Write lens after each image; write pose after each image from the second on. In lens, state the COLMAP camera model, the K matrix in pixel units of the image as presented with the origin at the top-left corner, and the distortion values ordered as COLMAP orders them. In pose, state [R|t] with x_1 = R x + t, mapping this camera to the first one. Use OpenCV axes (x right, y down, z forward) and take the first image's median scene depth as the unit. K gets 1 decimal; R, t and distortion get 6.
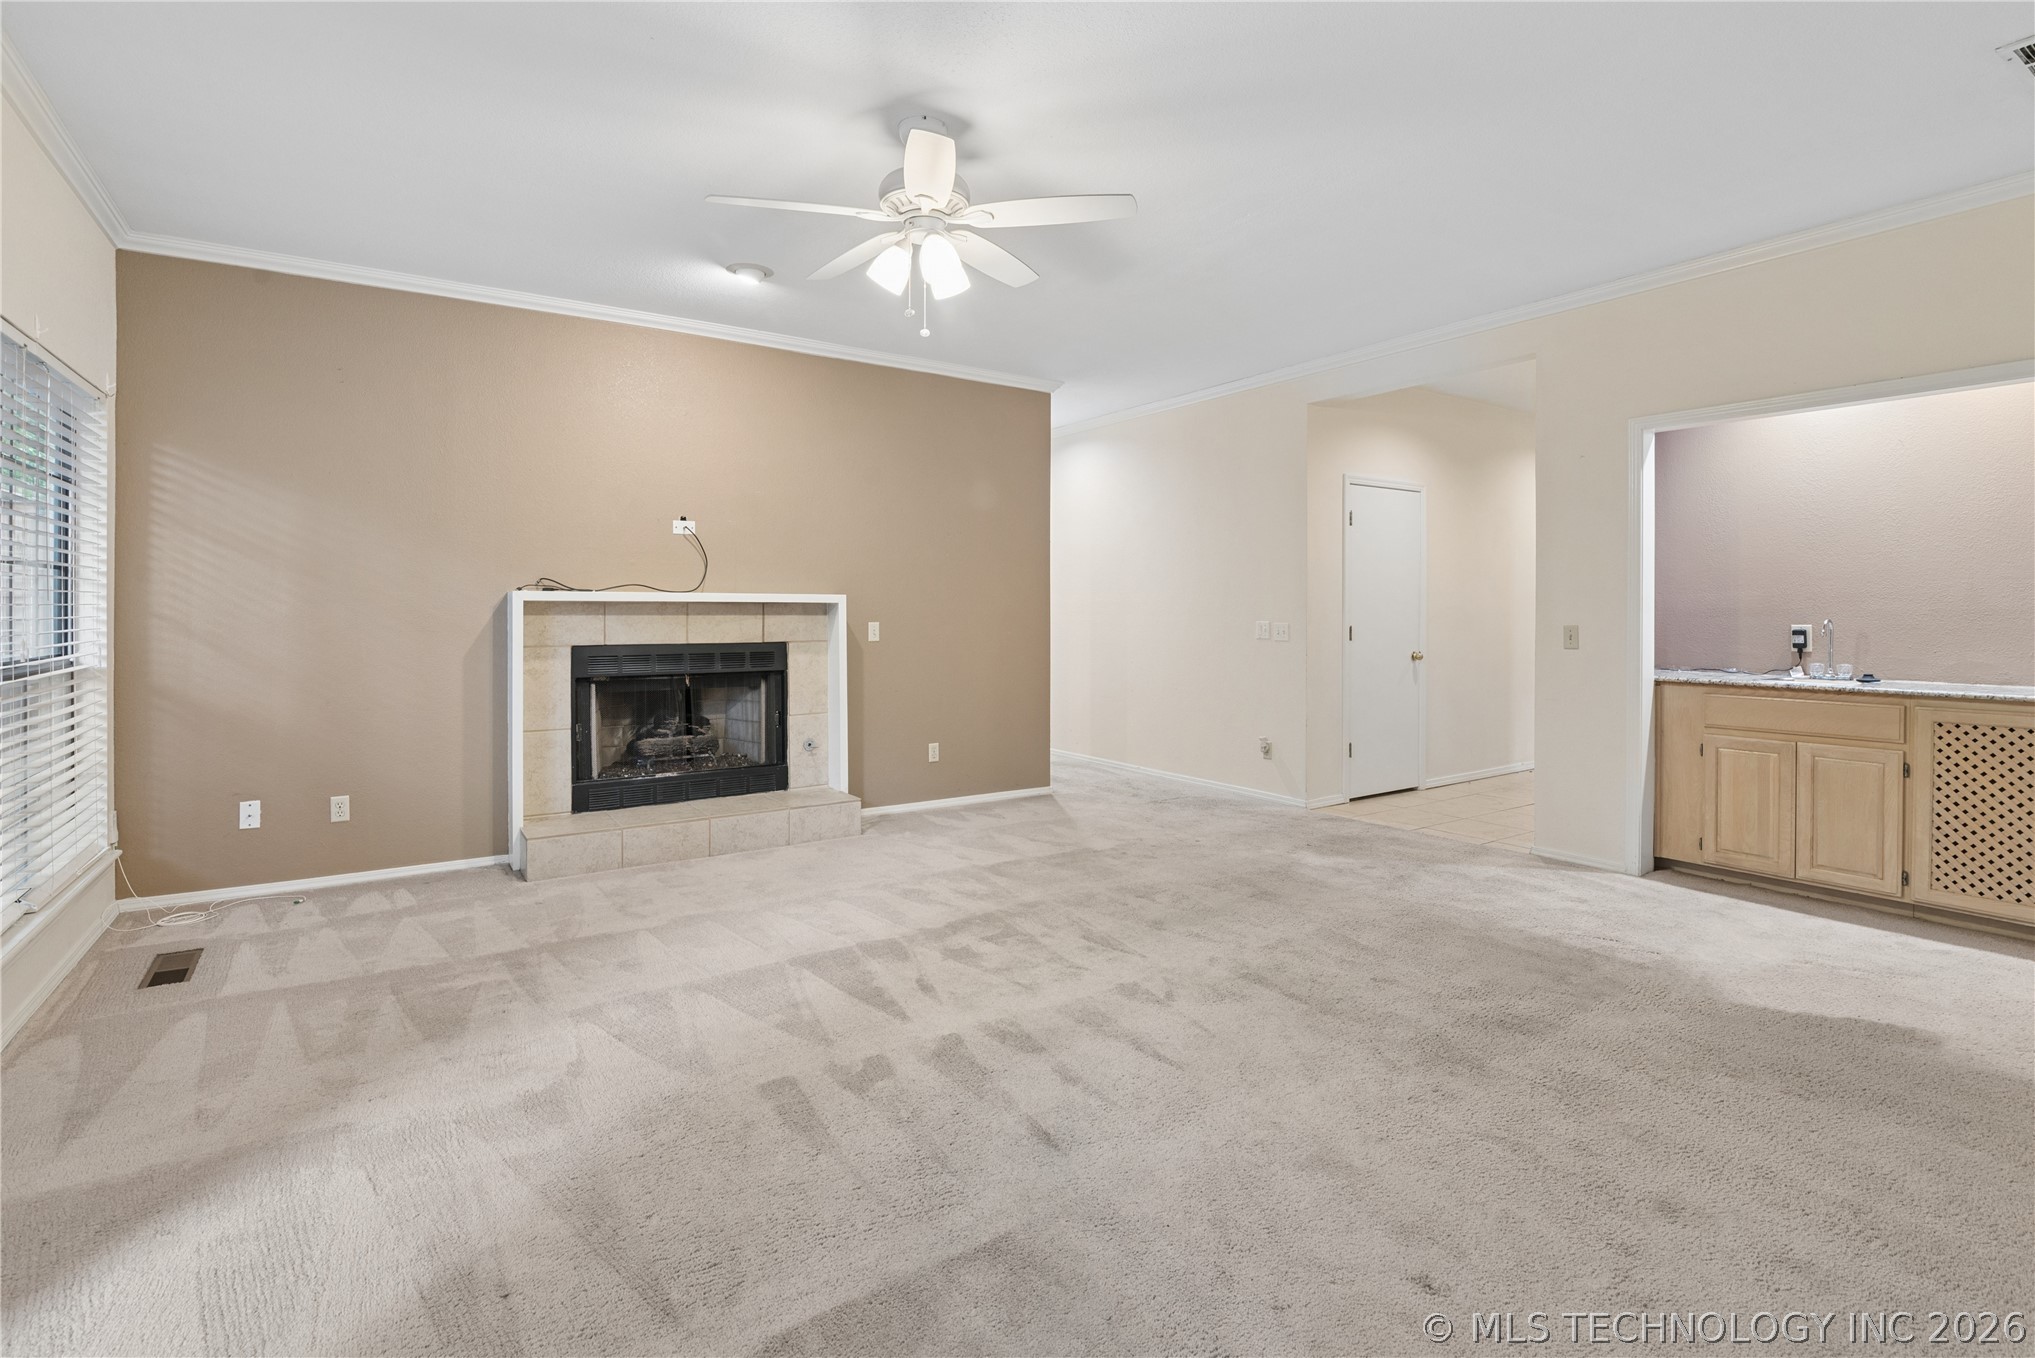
lens RADIAL K [[962.4, 0, 1014.5], [0, 962.4, 618.1], [0, 0, 1]] dist [-0.015780, -0.000164]
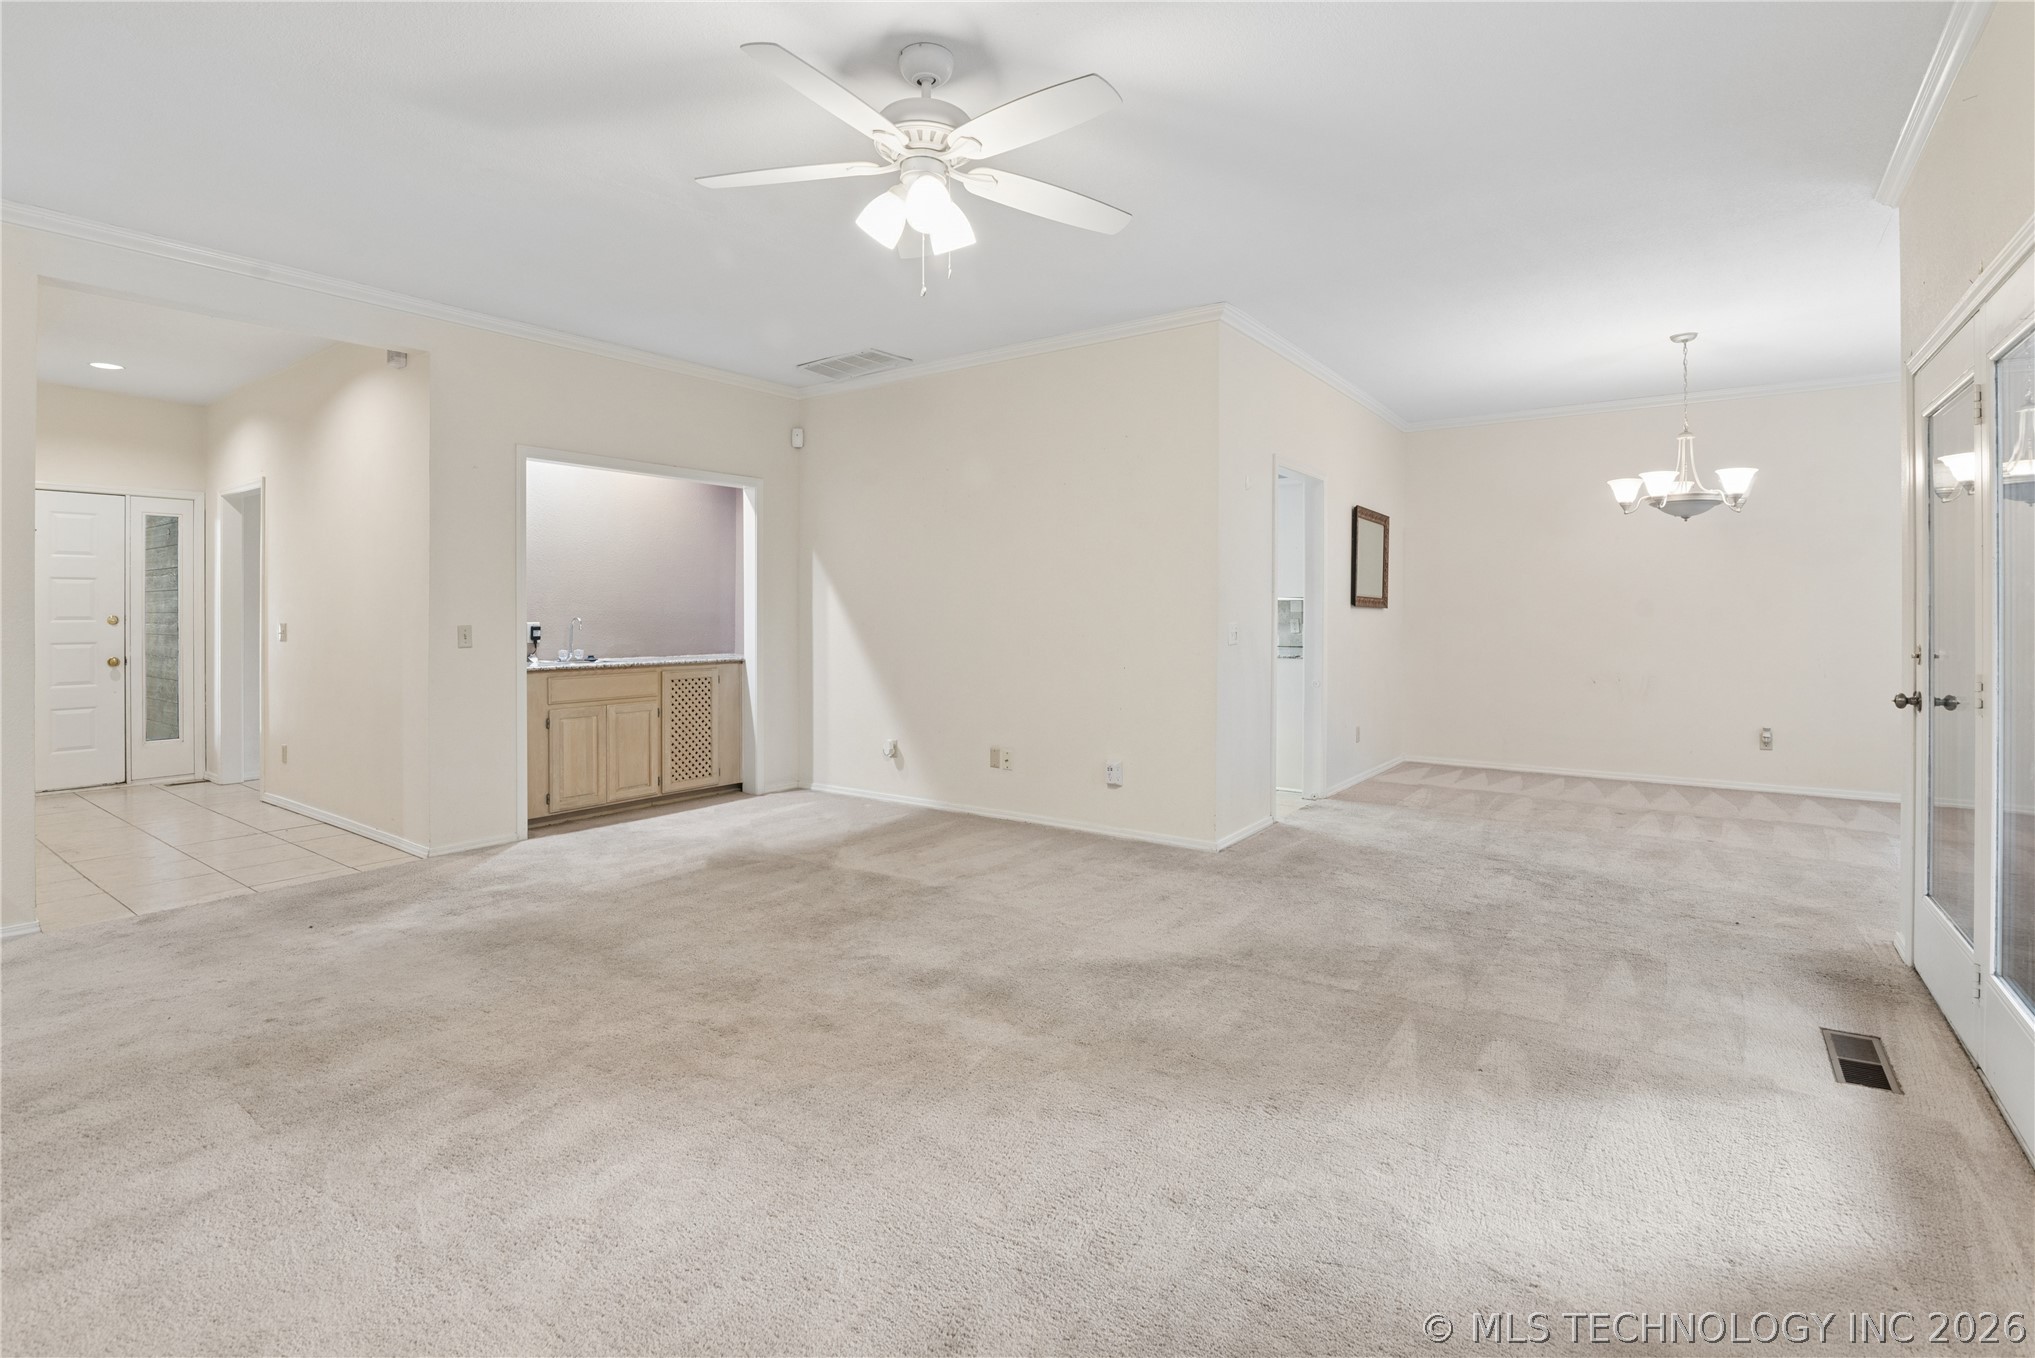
lens RADIAL K [[962.4, 0, 1008.6], [0, 962.4, 615.6], [0, 0, 1]] dist [-0.015780, -0.000164]
pose [[-0.337628, -0.004545, 0.941269, -0.604077], [0.003522, 0.999975, 0.006092, -0.006982], [-0.941273, 0.005372, -0.337603, 0.787778]]
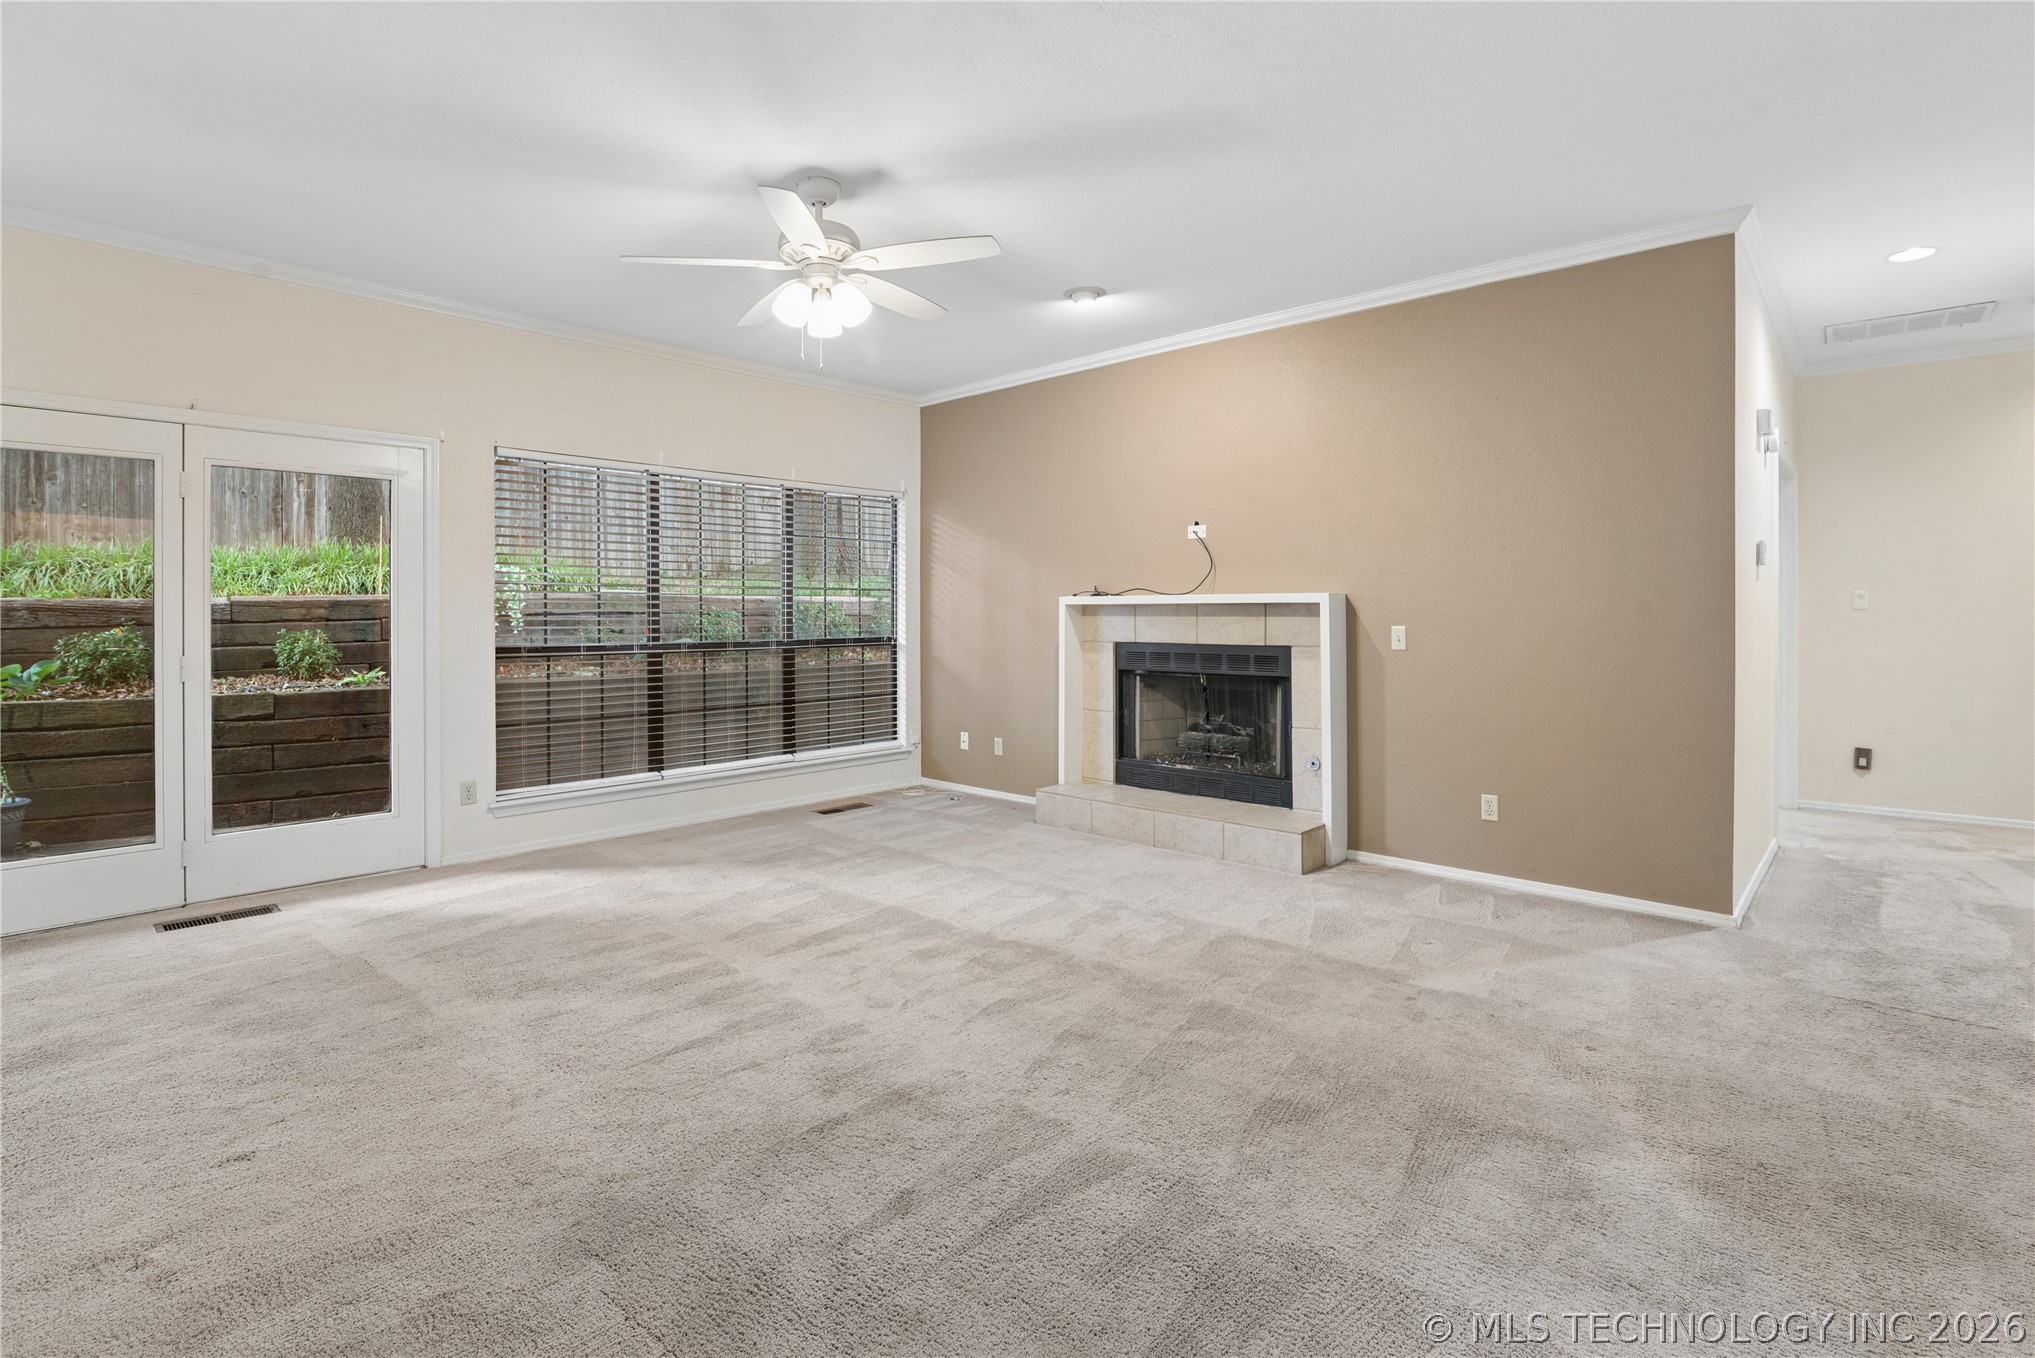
lens RADIAL K [[962.4, 0, 1013.7], [0, 962.4, 613.2], [0, 0, 1]] dist [-0.015780, -0.000164]
pose [[0.222377, -0.002632, -0.974957, 0.677303], [-0.004946, 0.999980, -0.003828, -0.001482], [0.974948, 0.005673, 0.222360, 0.622950]]
